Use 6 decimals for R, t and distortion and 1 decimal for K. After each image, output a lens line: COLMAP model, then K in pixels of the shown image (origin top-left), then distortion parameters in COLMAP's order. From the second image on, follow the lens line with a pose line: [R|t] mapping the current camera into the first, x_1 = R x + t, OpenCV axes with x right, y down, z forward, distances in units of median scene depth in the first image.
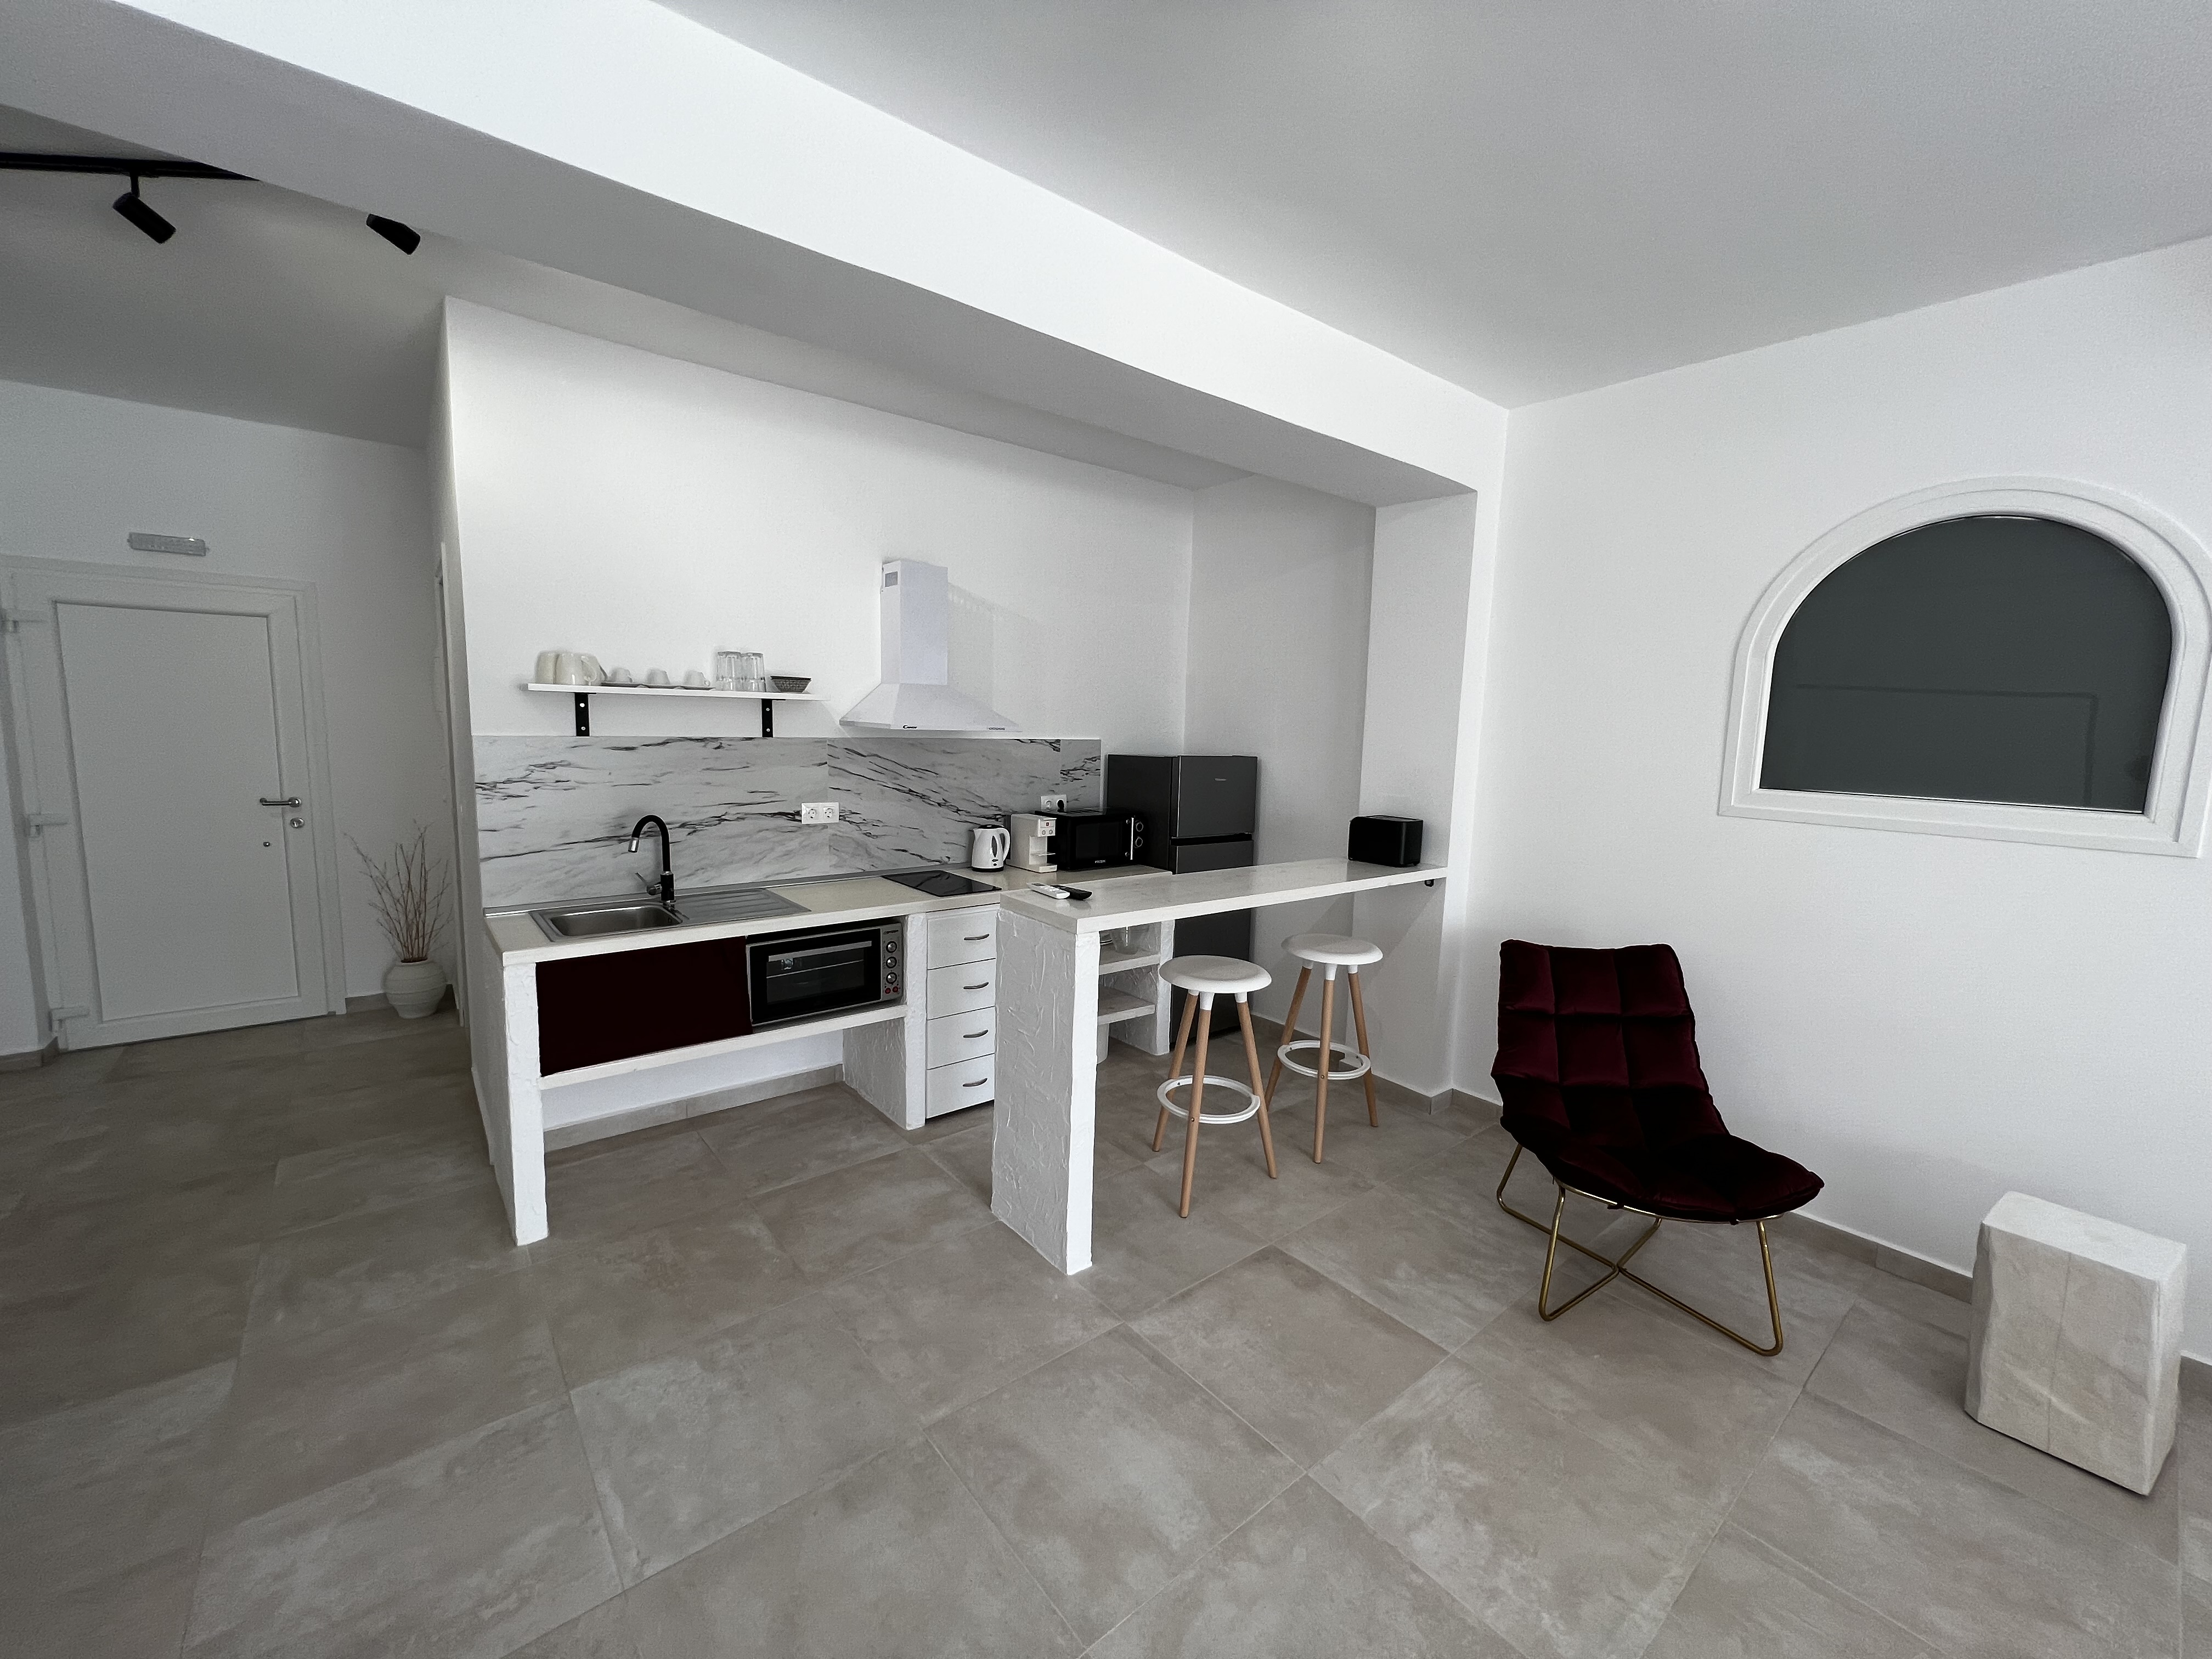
lens RADIAL K [[885.1, 0, 1102.6], [0, 885.1, 822.3], [0, 0, 1]] dist [-0.000498, -0.000031]
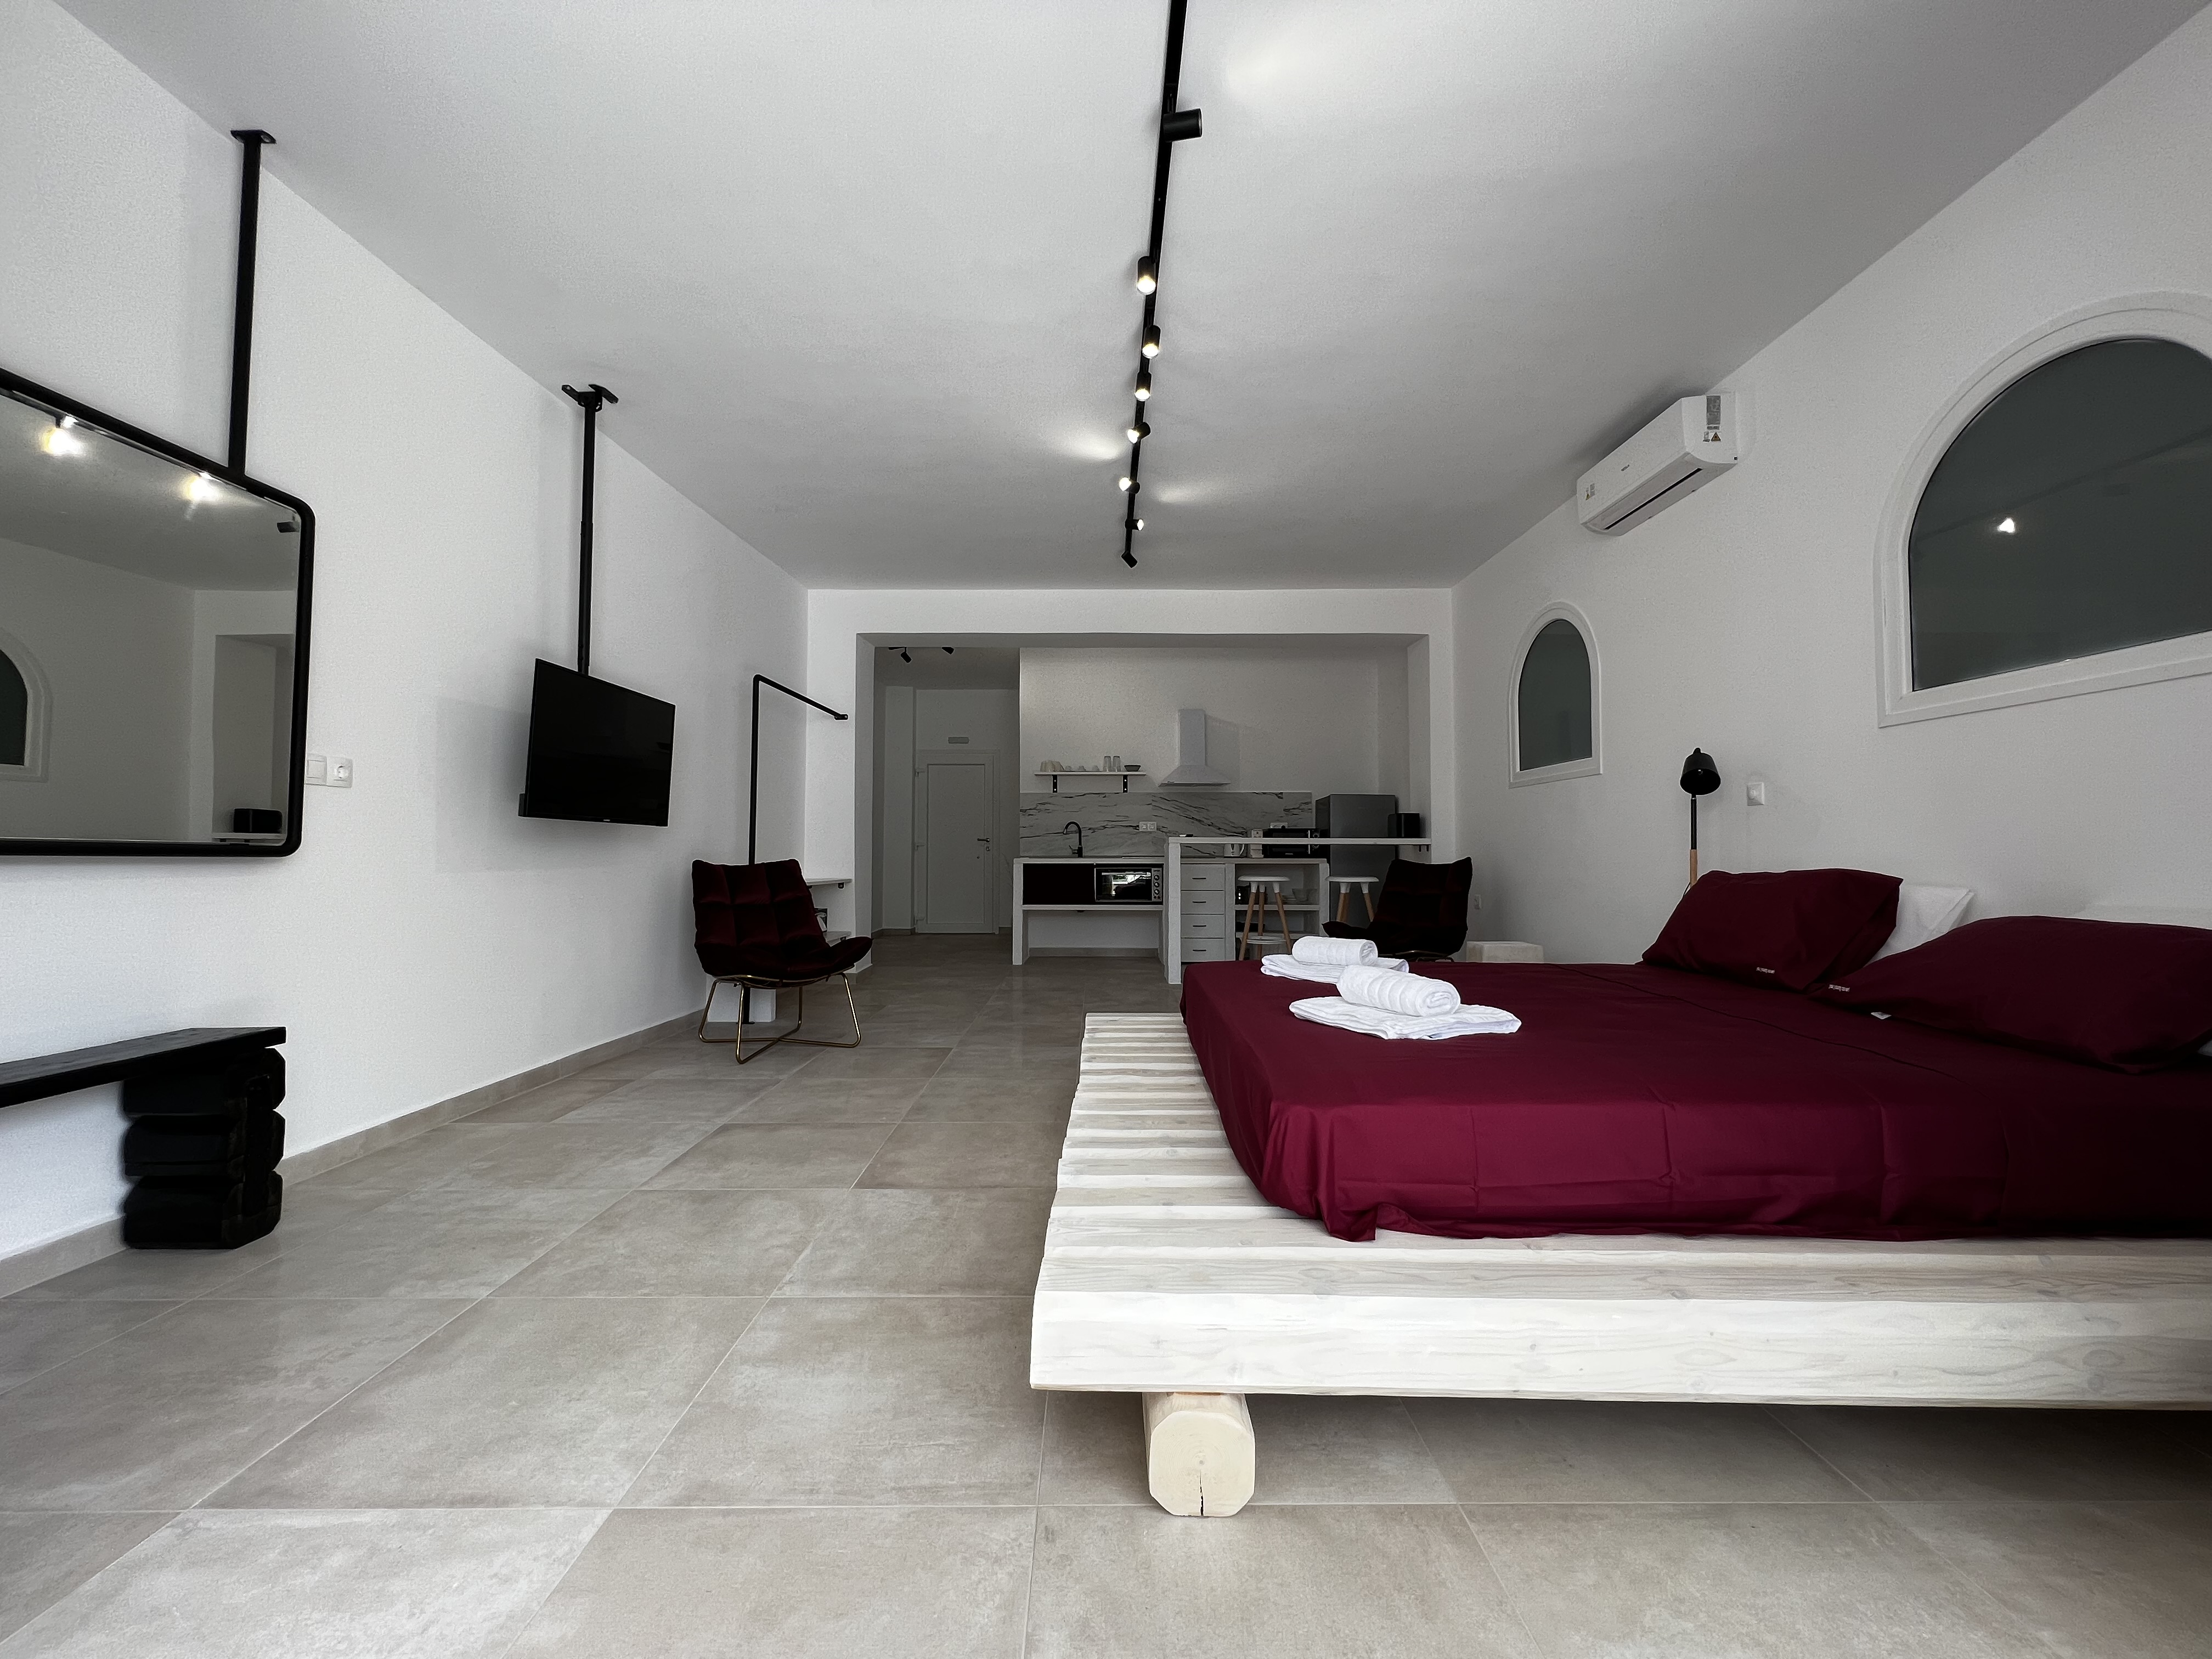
lens RADIAL K [[885.1, 0, 1102.6], [0, 885.1, 822.3], [0, 0, 1]] dist [-0.000498, -0.000031]
pose [[0.776977, -0.050712, -0.627483, 1.078889], [-0.052216, 0.988124, -0.144515, 0.336071], [0.627360, 0.145049, 0.765102, -0.831976]]
